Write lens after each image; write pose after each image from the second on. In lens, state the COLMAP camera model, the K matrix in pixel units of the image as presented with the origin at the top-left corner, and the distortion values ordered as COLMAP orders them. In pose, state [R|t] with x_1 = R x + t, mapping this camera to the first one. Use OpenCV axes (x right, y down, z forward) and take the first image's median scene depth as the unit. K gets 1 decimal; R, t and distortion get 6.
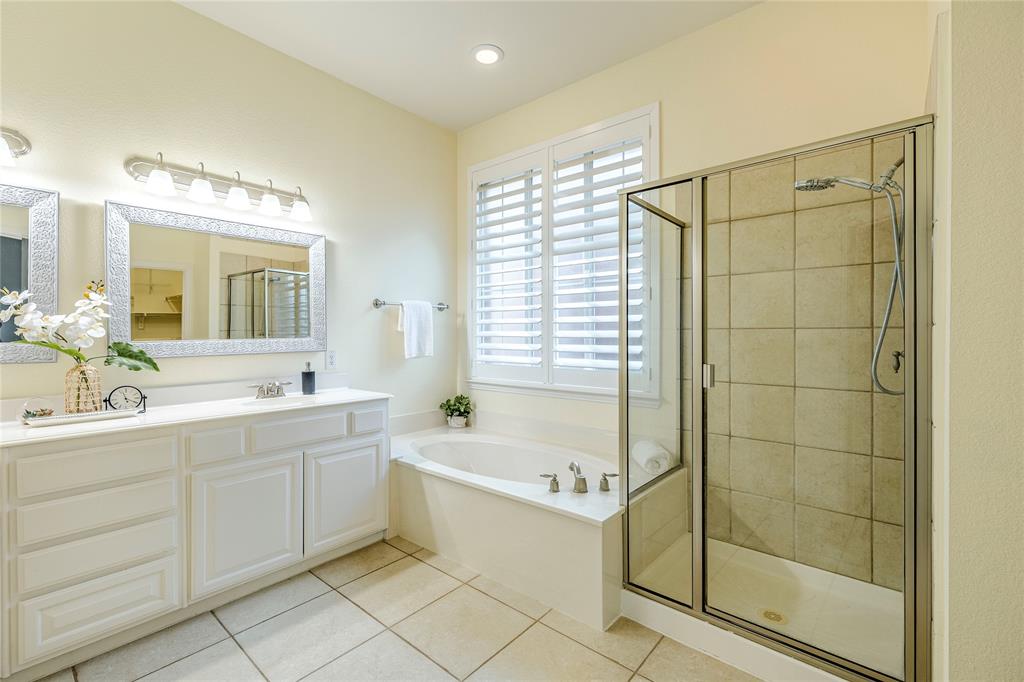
lens RADIAL K [[431.0, 0, 508.4], [0, 431.0, 334.2], [0, 0, 1]] dist [0.001906, -0.000119]
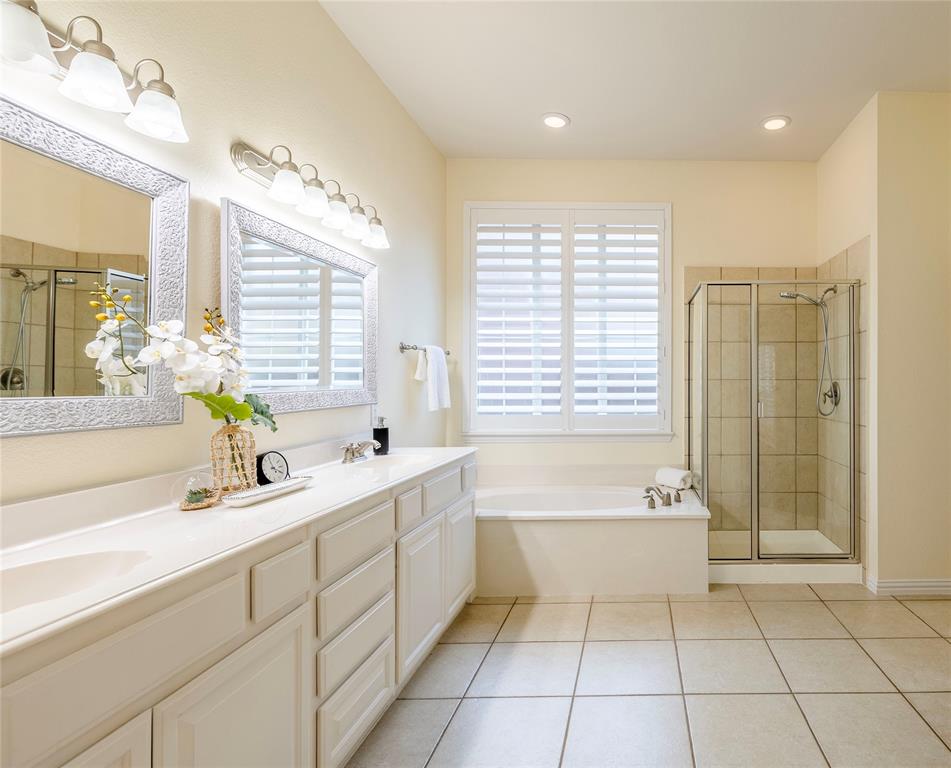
lens RADIAL K [[632.5, 0, 475.7], [0, 632.5, 369.8], [0, 0, 1]] dist [-0.034249, -0.000067]
pose [[0.766625, 0.014444, 0.641933, -1.181802], [-0.001149, 0.999776, -0.021124, -0.000683], [-0.642095, 0.015456, 0.766470, -0.068306]]
